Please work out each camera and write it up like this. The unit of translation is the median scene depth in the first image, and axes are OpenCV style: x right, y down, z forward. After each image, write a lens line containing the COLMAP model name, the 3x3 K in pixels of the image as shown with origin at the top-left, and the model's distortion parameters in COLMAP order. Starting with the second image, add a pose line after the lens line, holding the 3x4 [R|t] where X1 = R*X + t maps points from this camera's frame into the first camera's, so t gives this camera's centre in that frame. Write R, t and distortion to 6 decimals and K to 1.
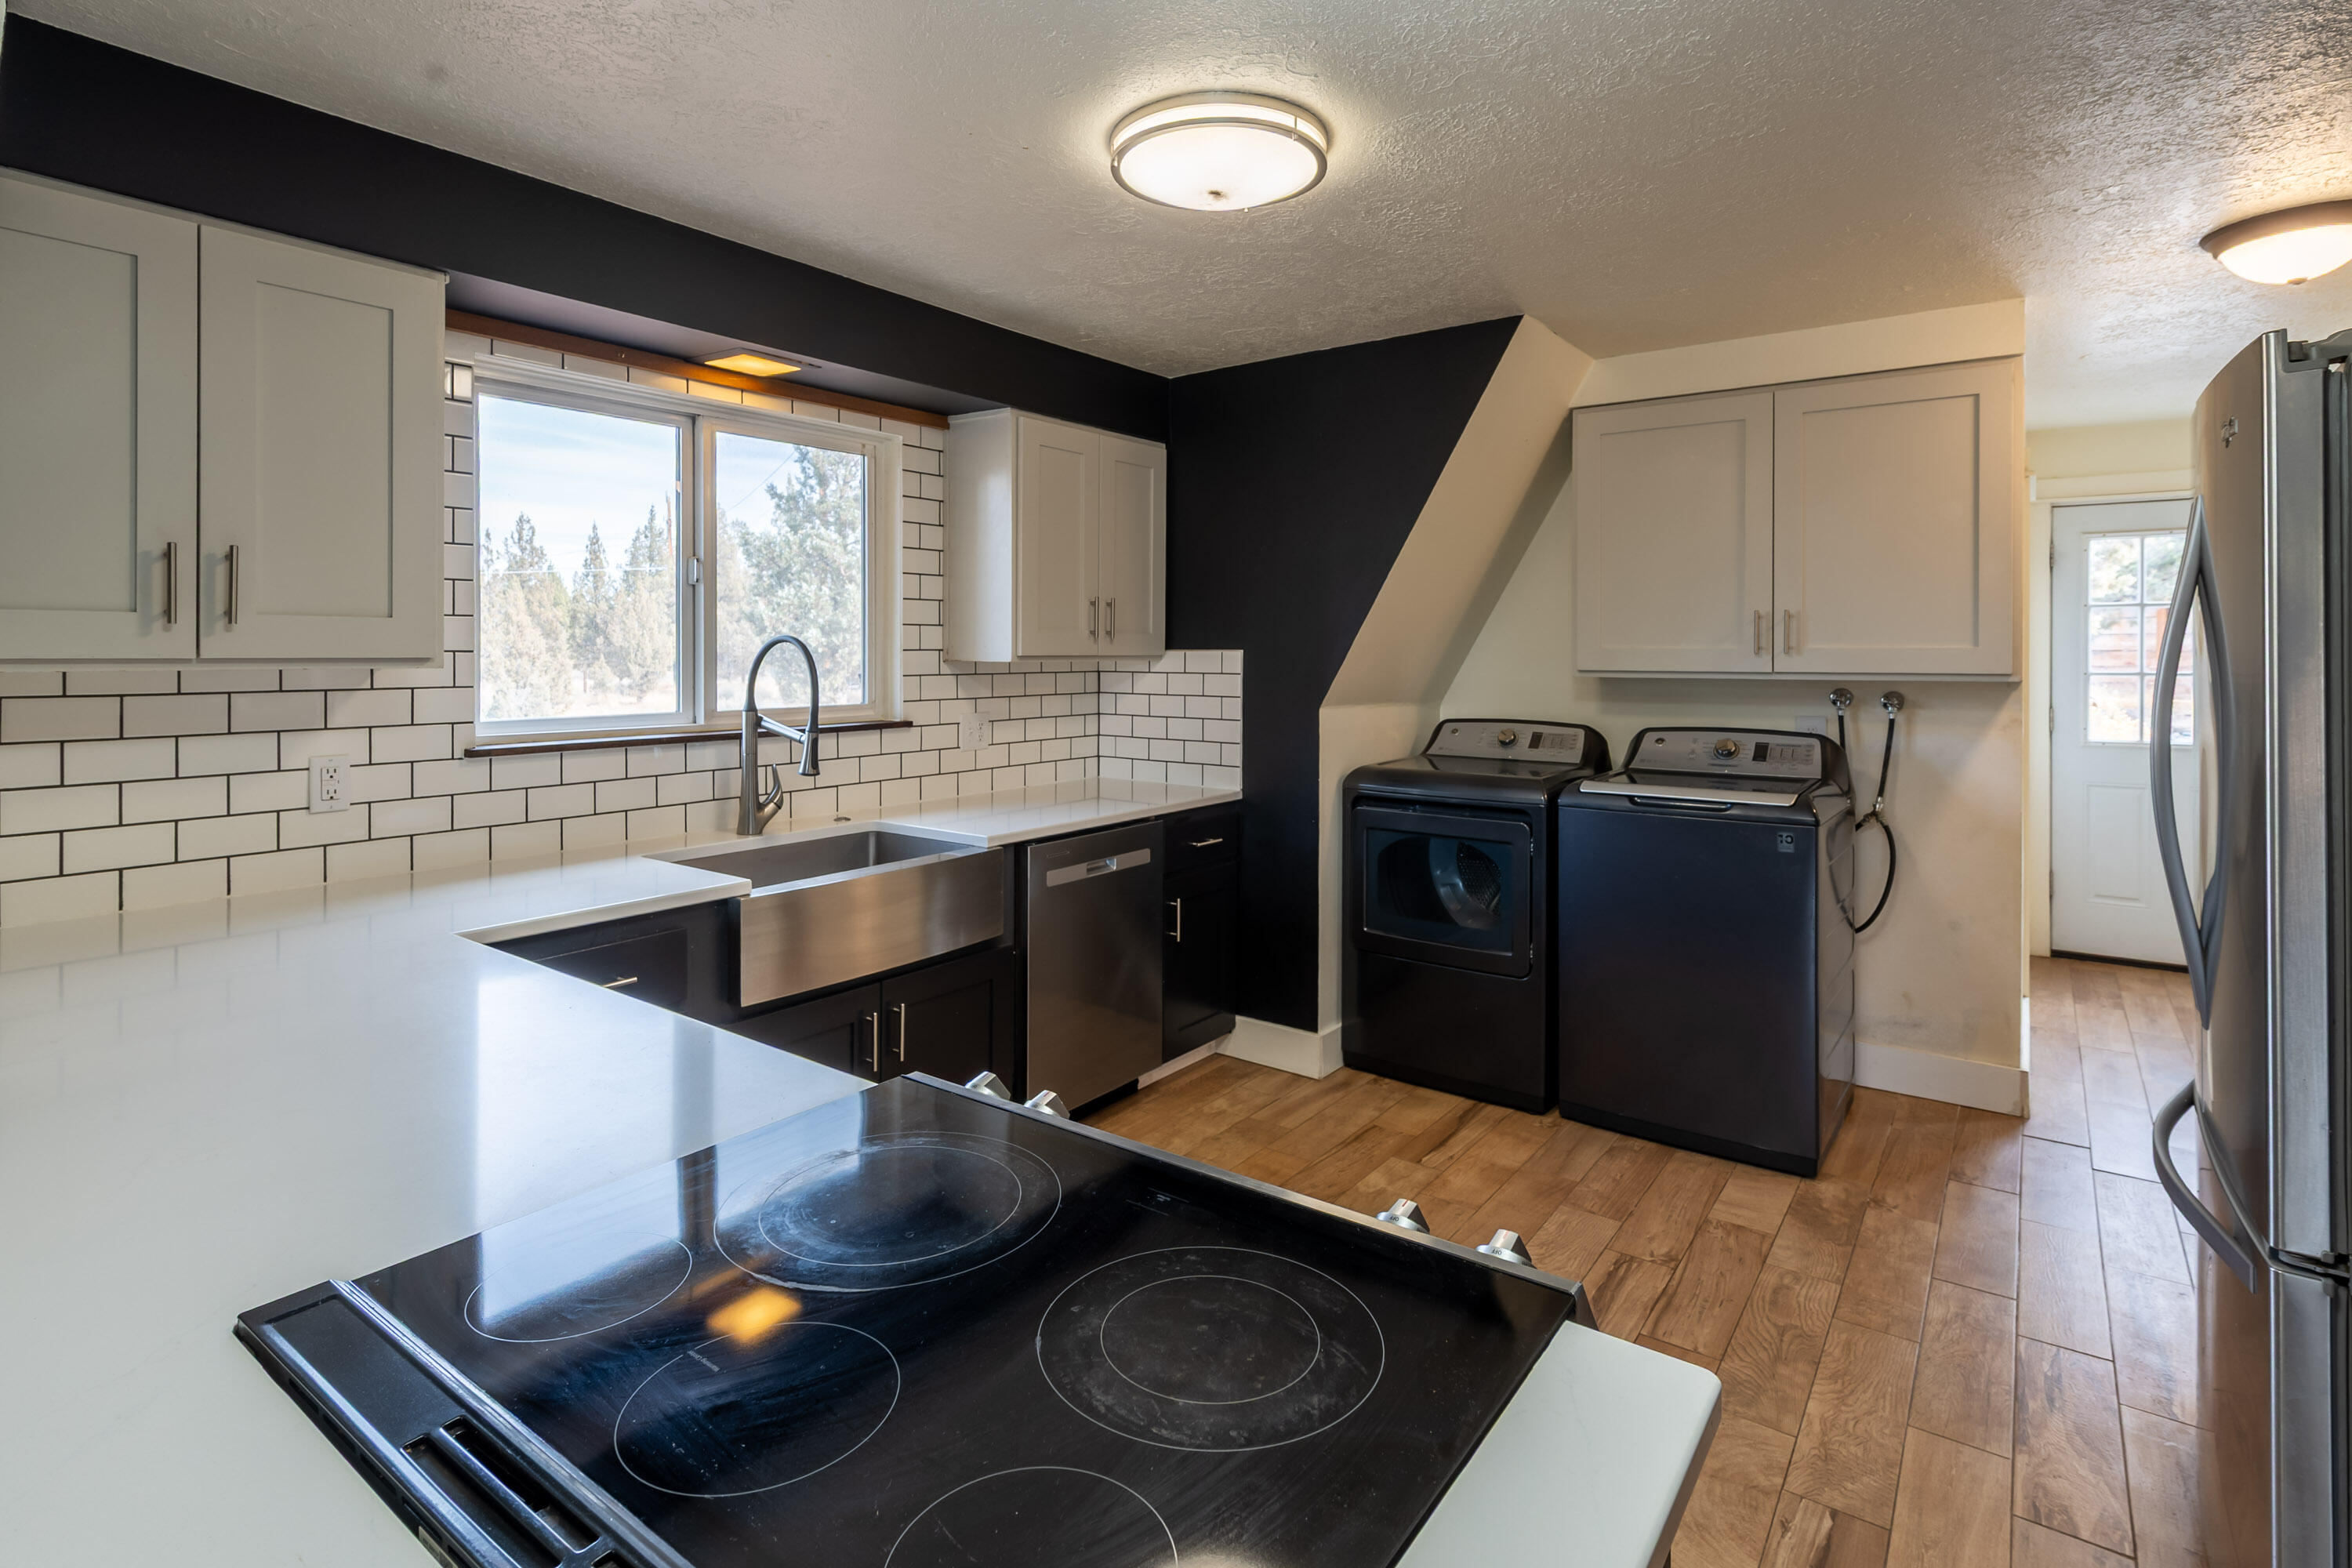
lens RADIAL K [[1147.7, 0, 1178.0], [0, 1147.7, 645.7], [0, 0, 1]] dist [0.021358, -0.000172]
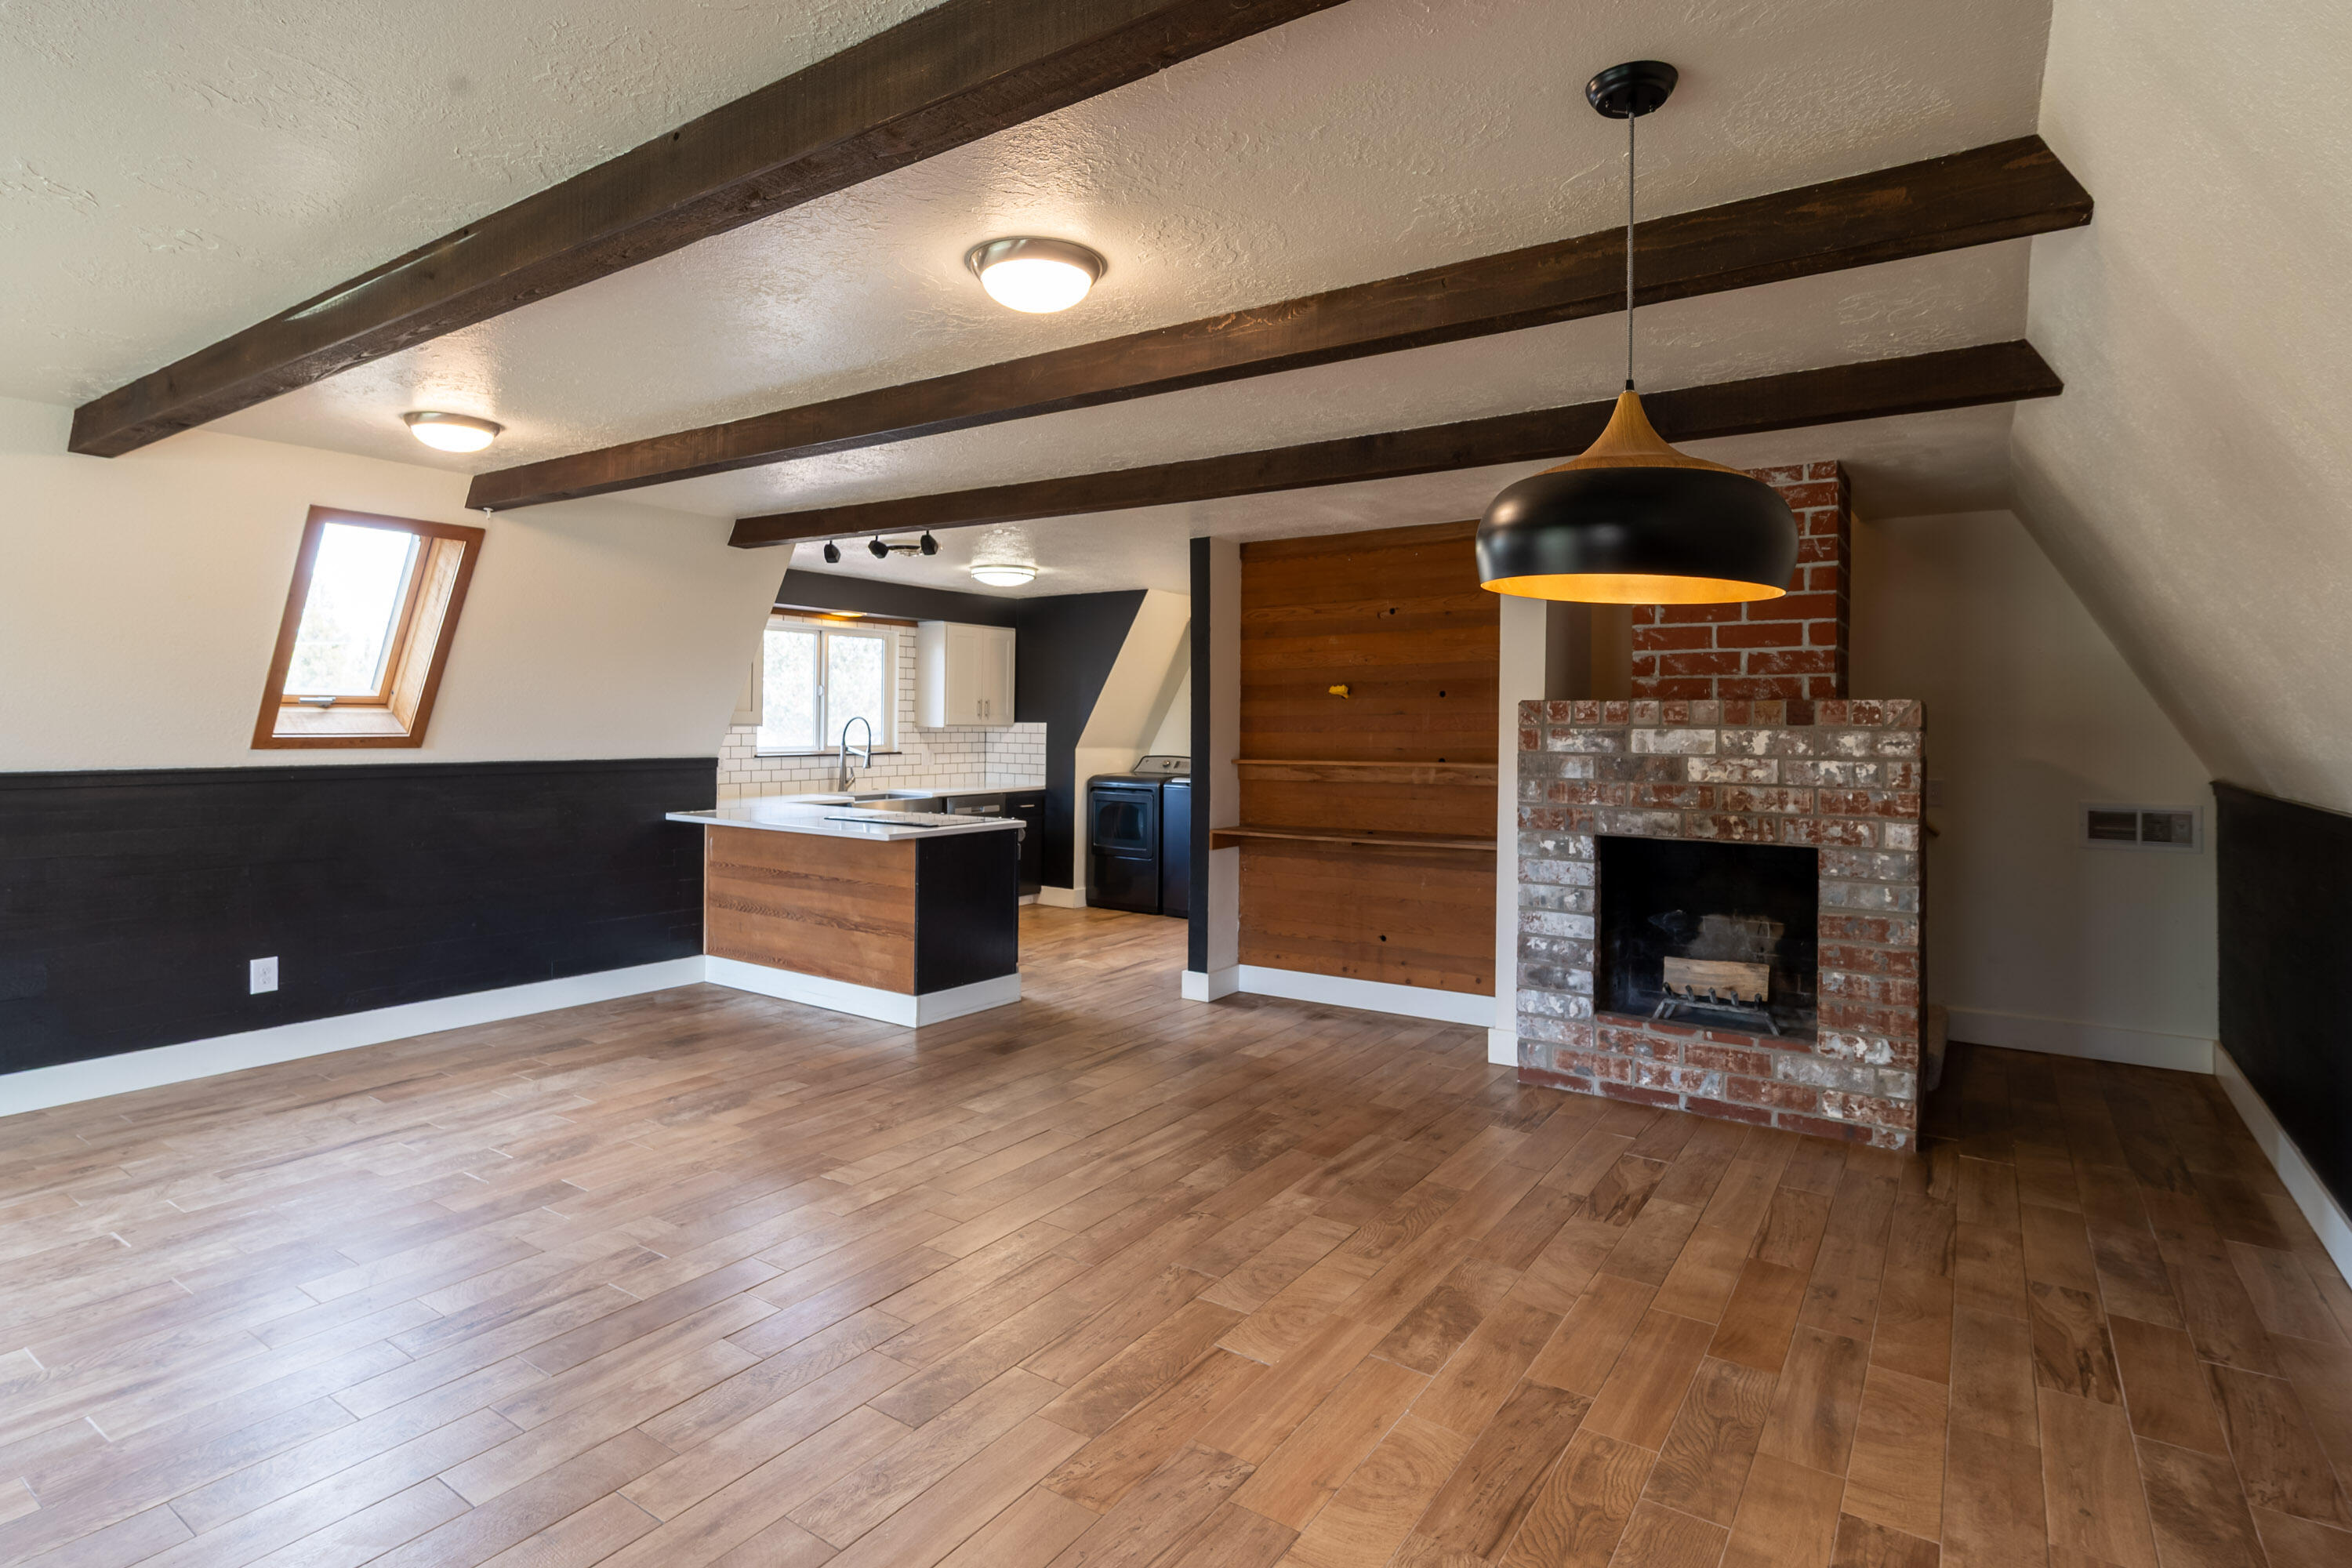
lens RADIAL K [[1185.9, 0, 1171.0], [0, 1185.9, 713.6], [0, 0, 1]] dist [-0.001070, 0.000041]
pose [[0.999087, 0.009854, 0.041572, 0.208838], [-0.009779, 0.999950, -0.001996, -0.013394], [-0.041590, 0.001587, 0.999134, -1.387785]]
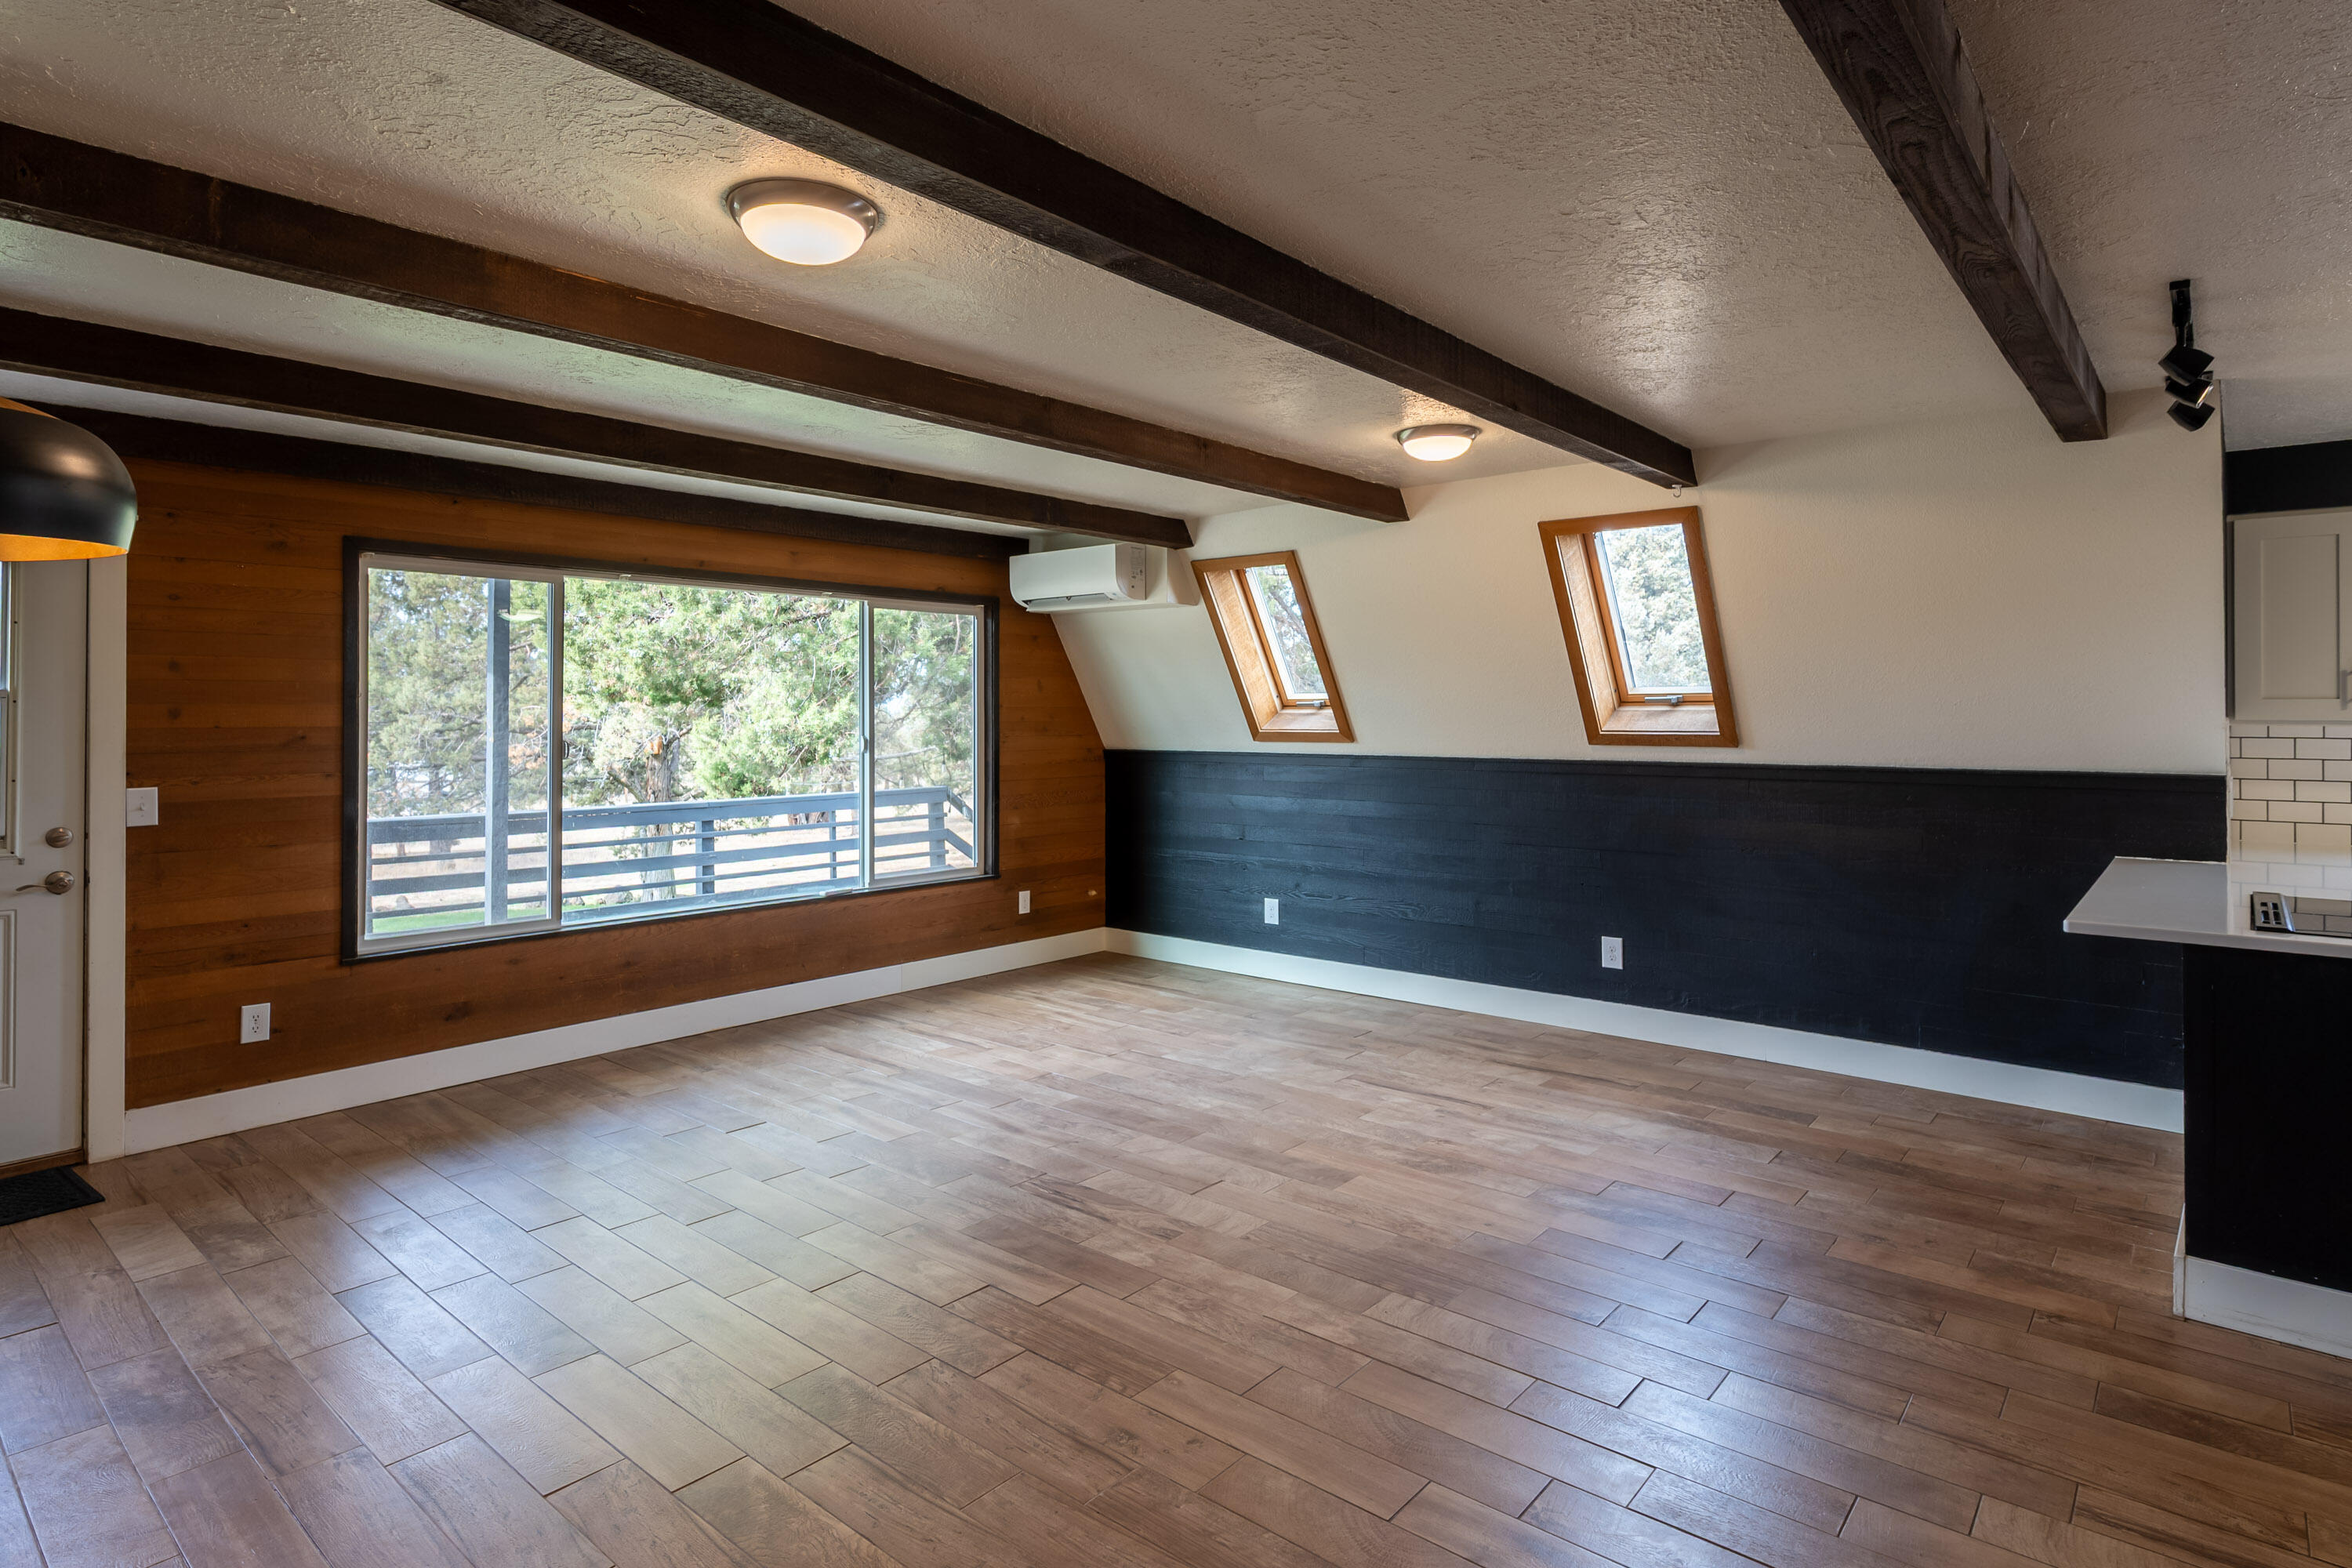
lens RADIAL K [[1246.9, 0, 1178.4], [0, 1246.9, 710.9], [0, 0, 1]] dist [-0.001148, -0.000453]
pose [[-0.061437, -0.001988, -0.998109, 0.763955], [0.008013, 0.999965, -0.002485, -0.008781], [0.998079, -0.008151, -0.061419, -0.513097]]
